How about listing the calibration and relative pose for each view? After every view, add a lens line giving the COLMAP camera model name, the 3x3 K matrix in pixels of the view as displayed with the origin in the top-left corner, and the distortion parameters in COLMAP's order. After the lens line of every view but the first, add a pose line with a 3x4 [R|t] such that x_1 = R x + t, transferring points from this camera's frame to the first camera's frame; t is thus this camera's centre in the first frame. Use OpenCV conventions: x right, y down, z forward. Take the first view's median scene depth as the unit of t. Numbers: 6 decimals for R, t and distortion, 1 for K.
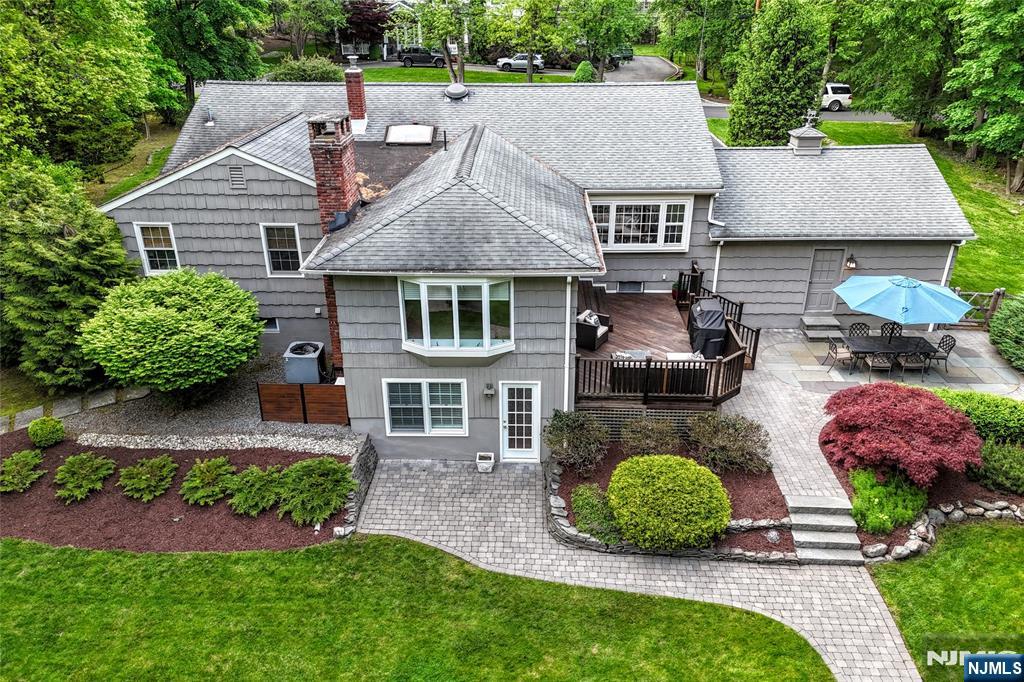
lens RADIAL K [[753.5, 0, 507.1], [0, 753.5, 347.7], [0, 0, 1]] dist [0.077953, -0.078634]
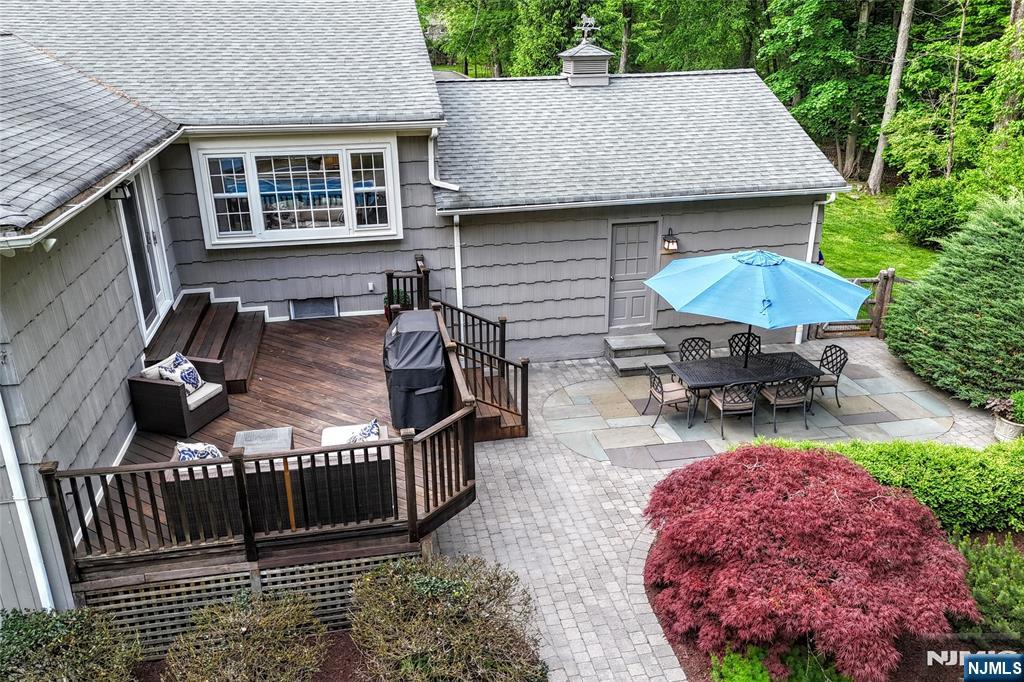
lens RADIAL K [[753.5, 0, 507.1], [0, 753.5, 347.7], [0, 0, 1]] dist [0.077953, -0.078634]
pose [[0.978431, -0.085176, 0.188195, 0.206858], [0.098523, 0.993156, -0.062725, -0.002086], [-0.181564, 0.079914, 0.980127, 0.447526]]
